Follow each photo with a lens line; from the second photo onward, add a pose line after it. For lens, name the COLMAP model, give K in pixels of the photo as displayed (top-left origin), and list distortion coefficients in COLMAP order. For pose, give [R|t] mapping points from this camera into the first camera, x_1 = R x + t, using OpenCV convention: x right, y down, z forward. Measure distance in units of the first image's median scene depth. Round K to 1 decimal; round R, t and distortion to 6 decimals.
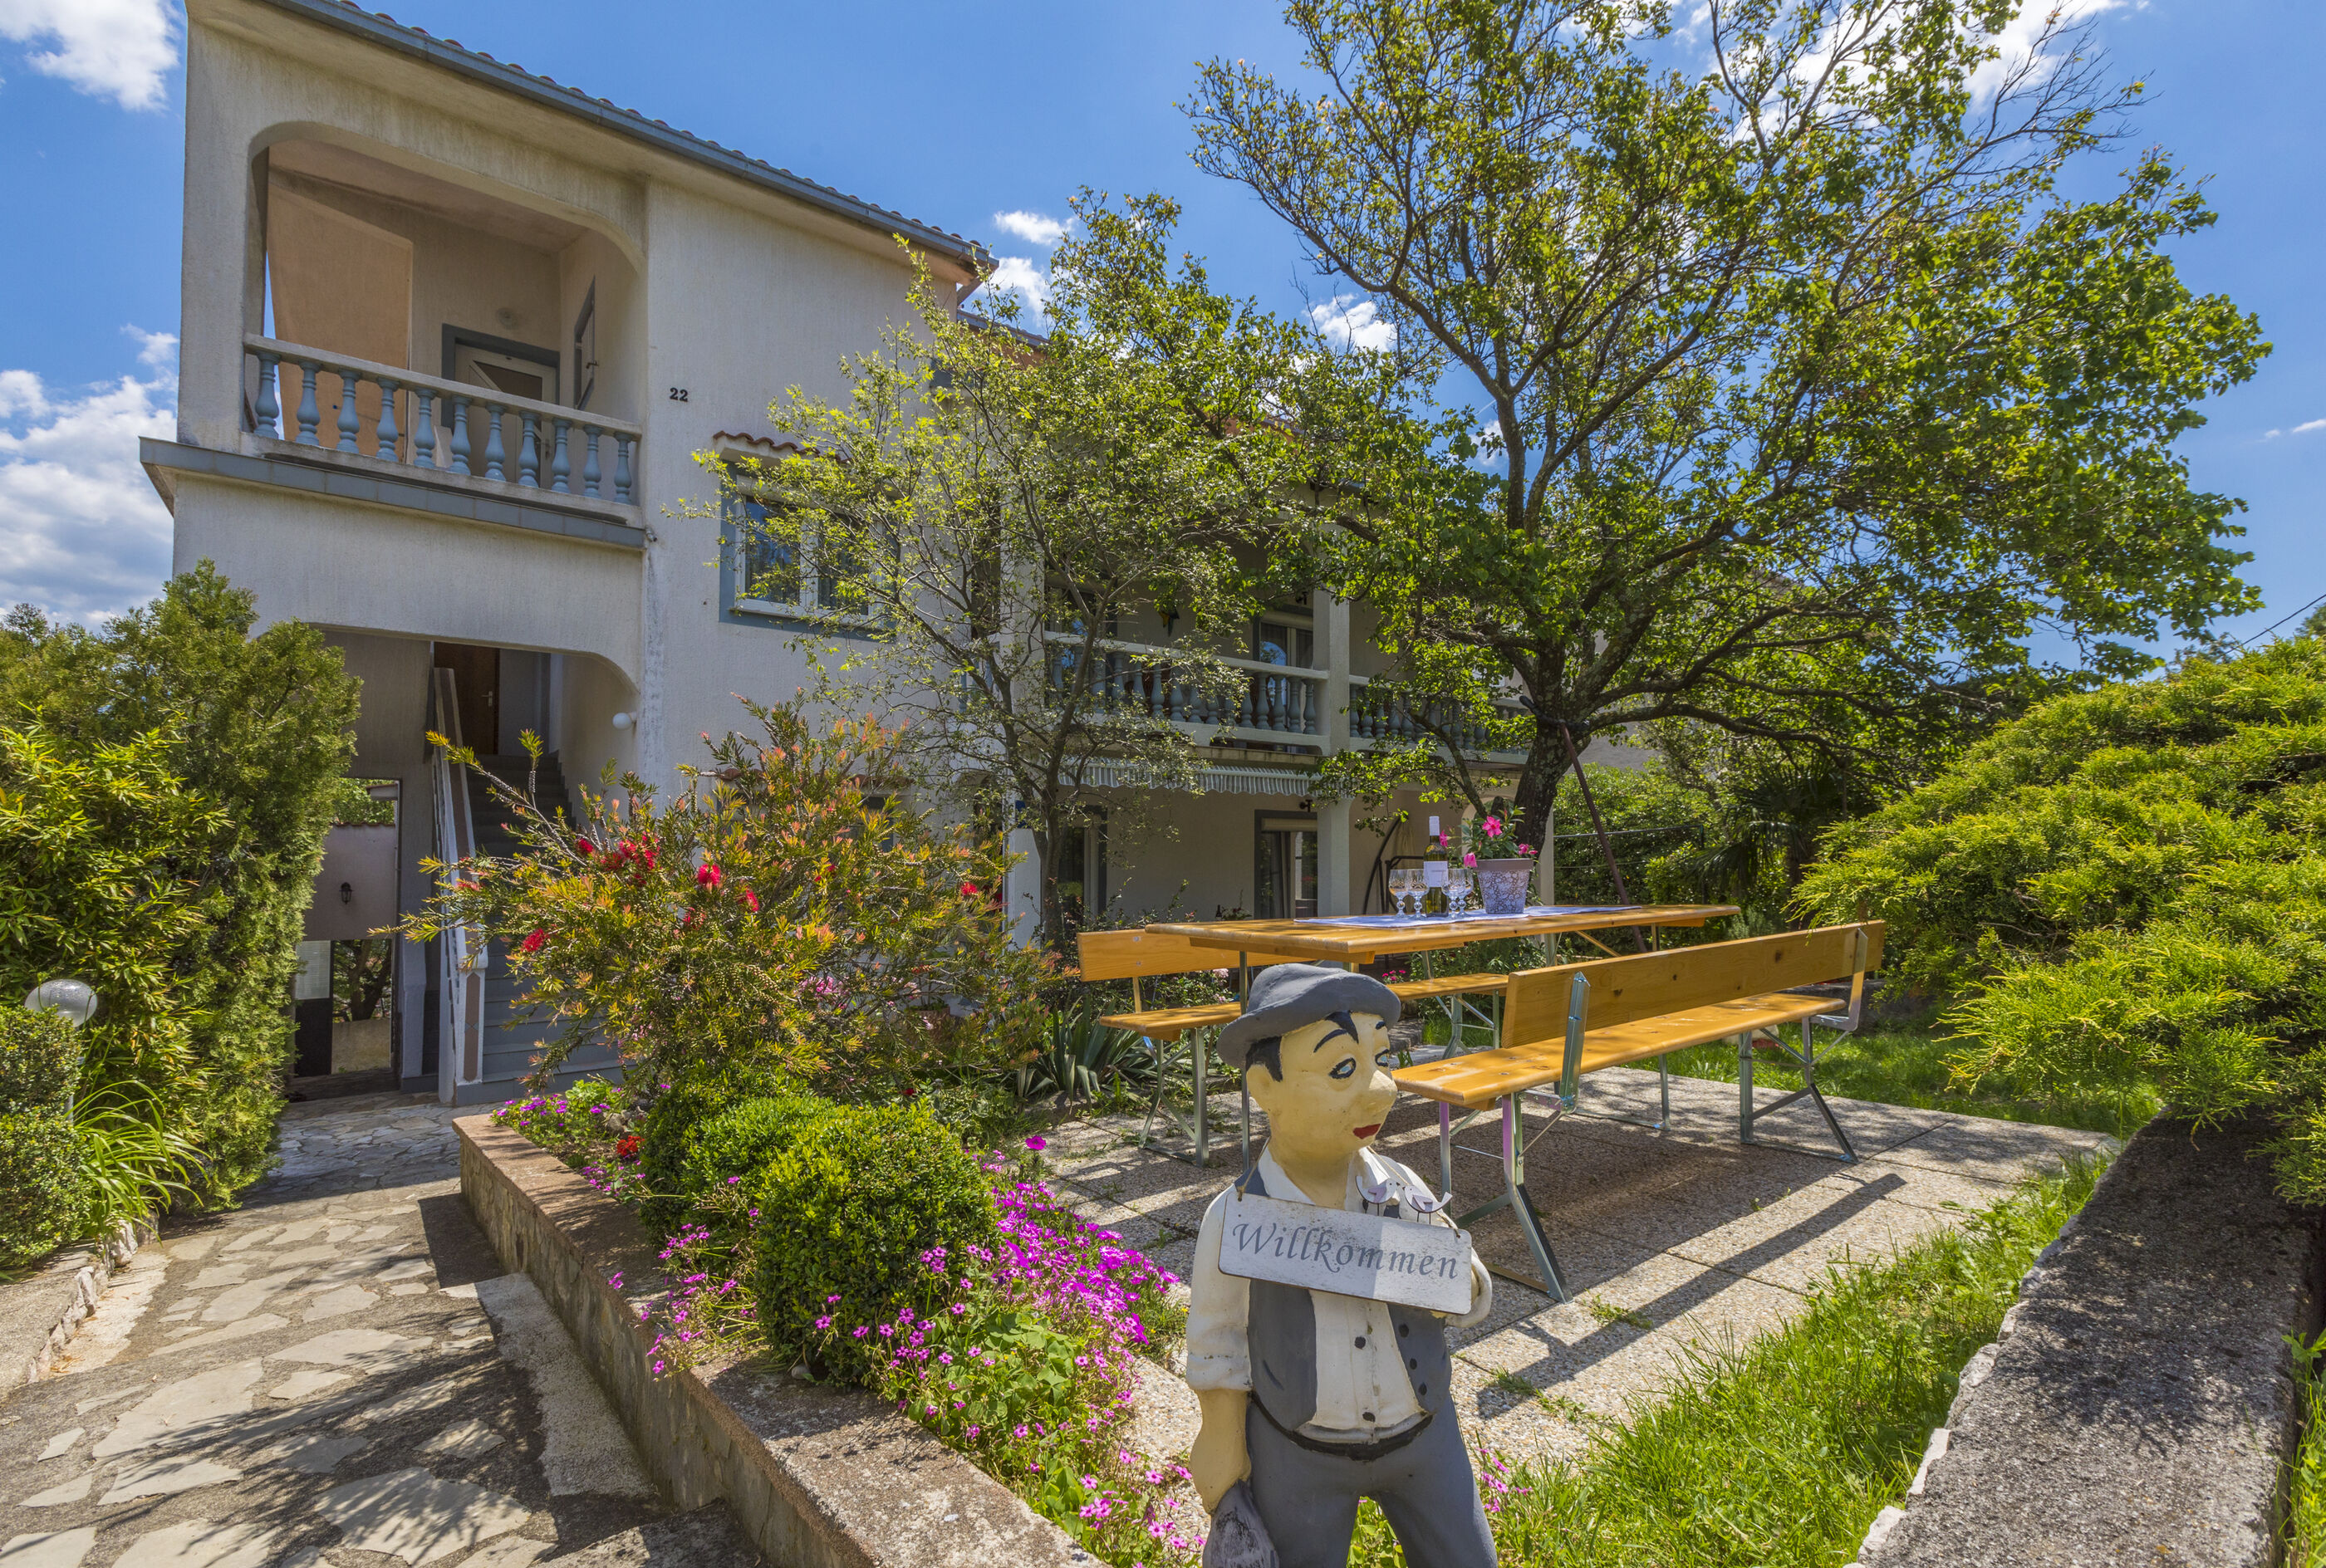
lens RADIAL K [[984.7, 0, 1096.8], [0, 984.7, 811.9], [0, 0, 1]] dist [0.000731, 0.000052]
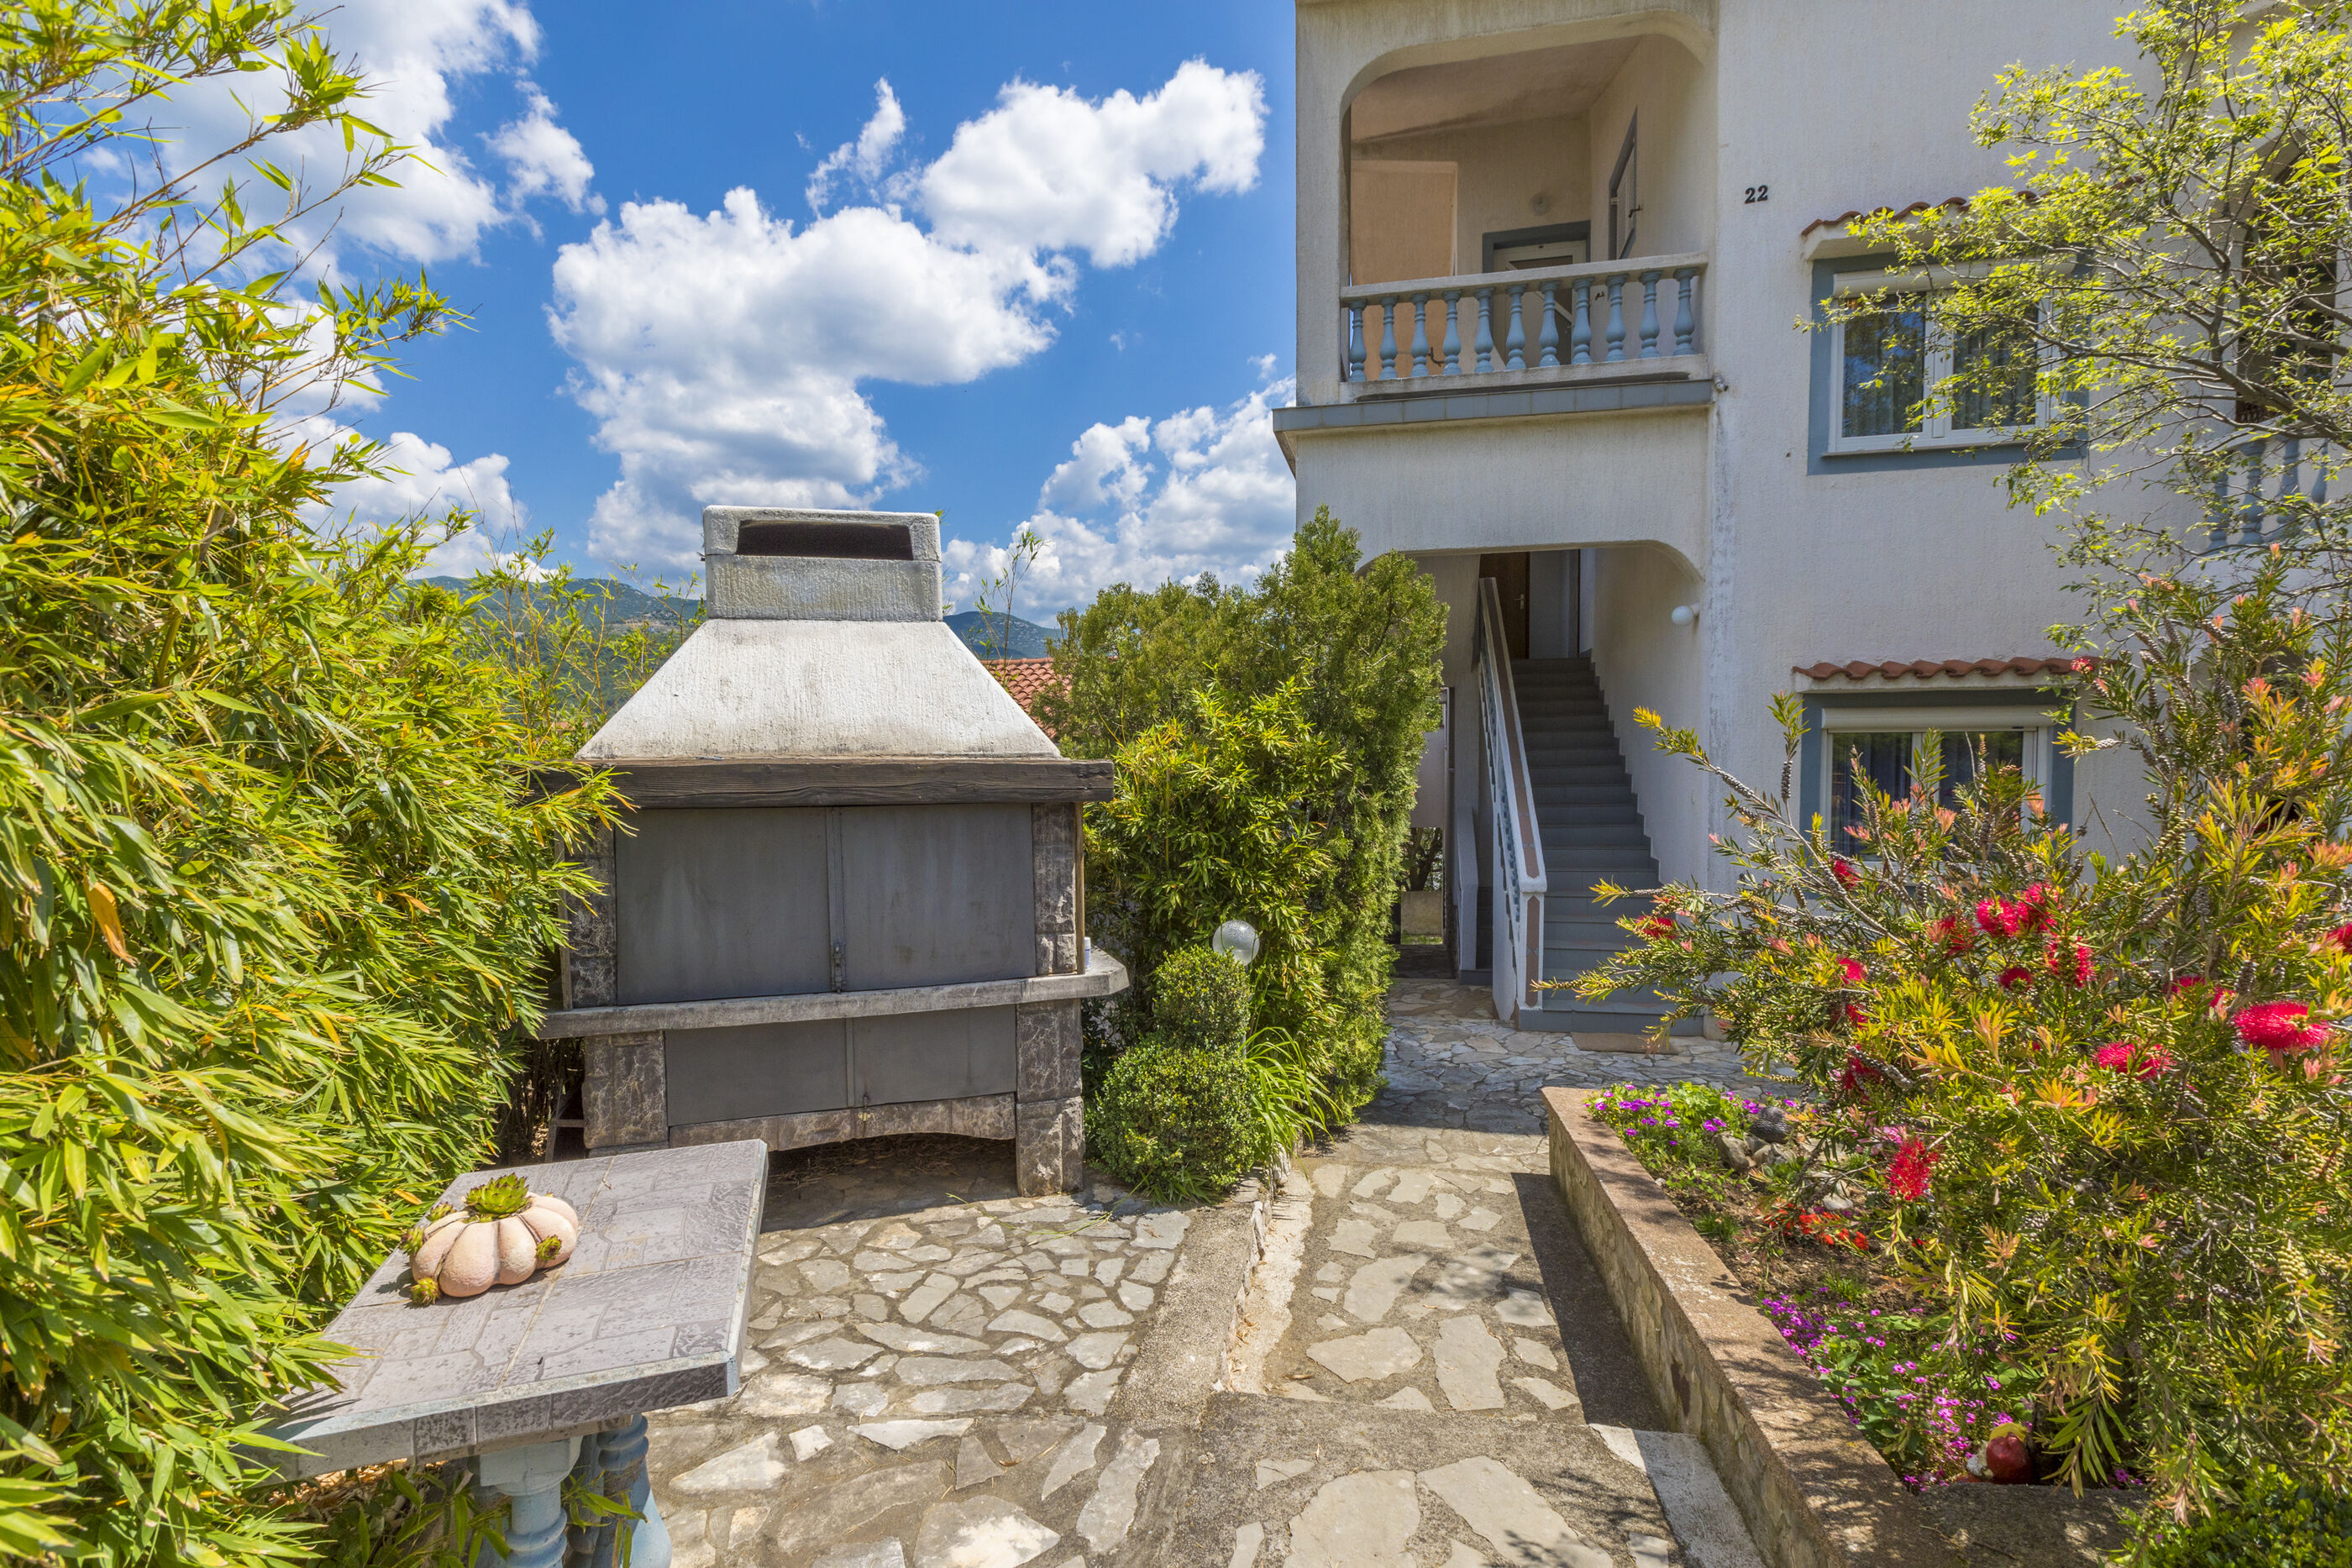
lens RADIAL K [[1051.3, 0, 1152.5], [0, 1051.3, 792.5], [0, 0, 1]] dist [0.002465, -0.000017]
pose [[0.630485, 0.032044, -0.775540, -0.177756], [0.030191, 0.997379, 0.065754, -0.039097], [0.775614, -0.064871, 0.627865, 0.175274]]
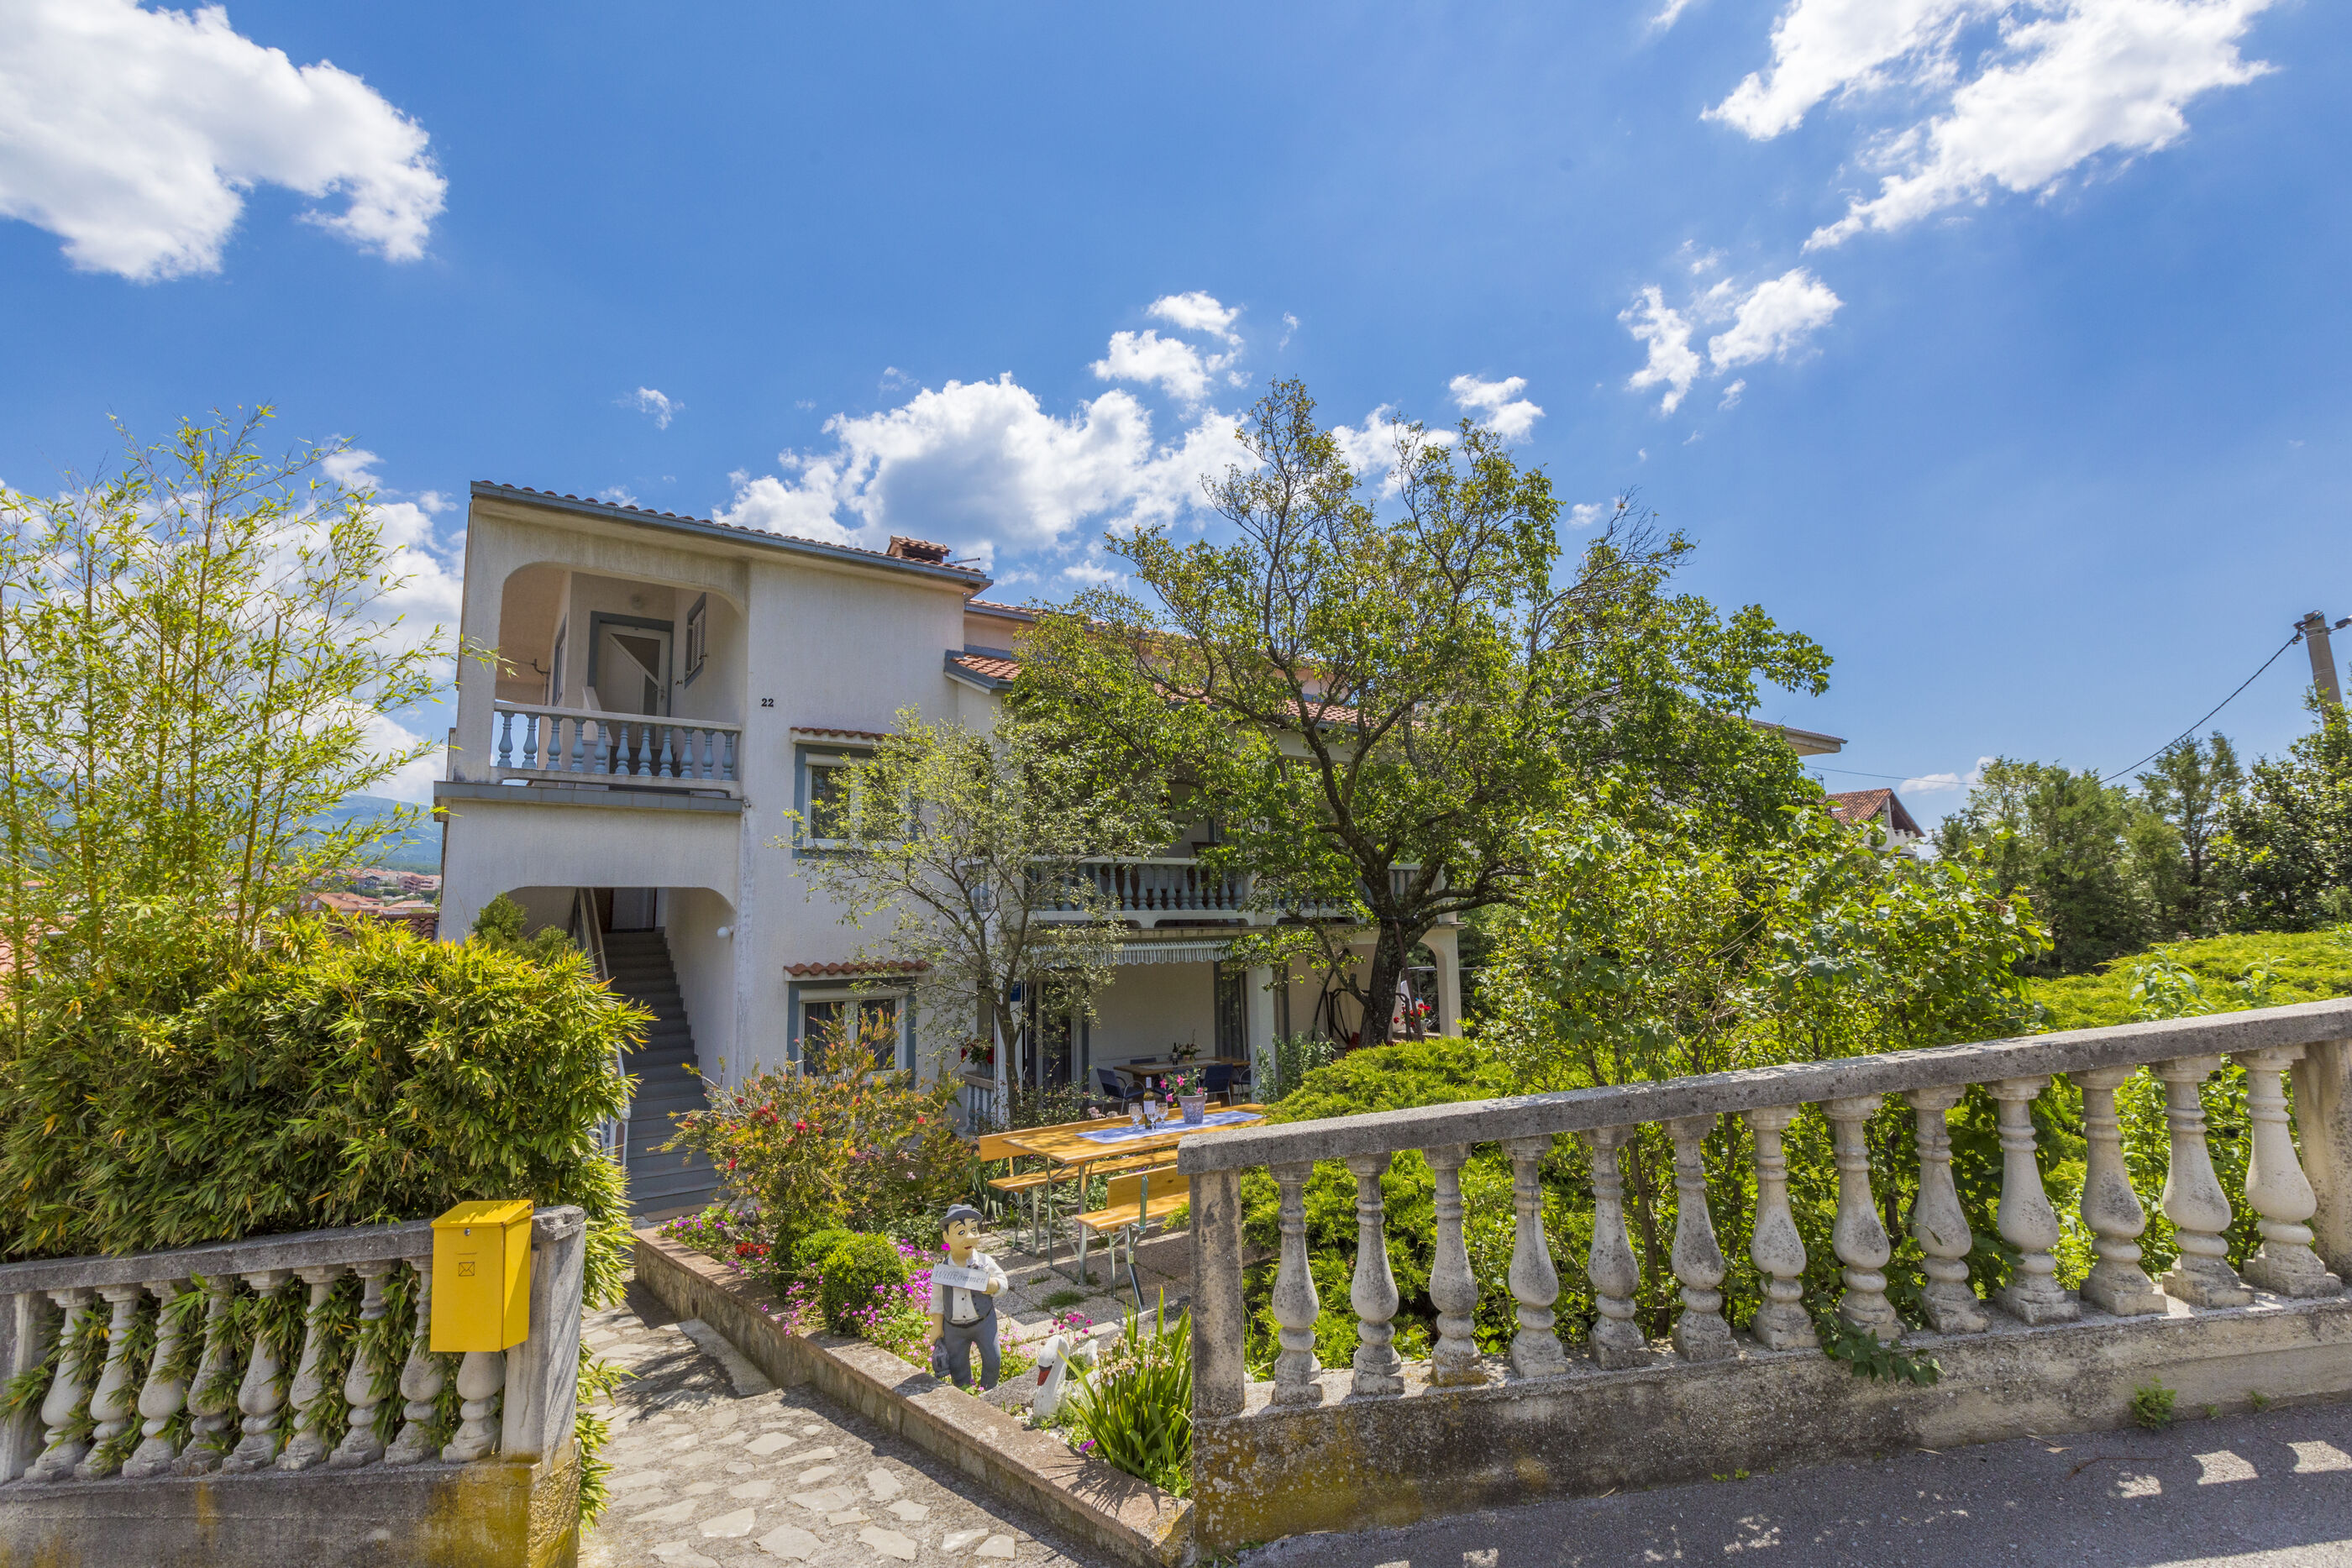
lens RADIAL K [[804.7, 0, 1076.1], [0, 804.7, 864.9], [0, 0, 1]] dist [-0.000432, -0.000023]
pose [[0.999555, -0.023208, -0.018740, 0.146931], [0.021054, 0.993936, -0.107926, -0.162288], [0.021131, 0.107484, 0.993982, -0.455501]]
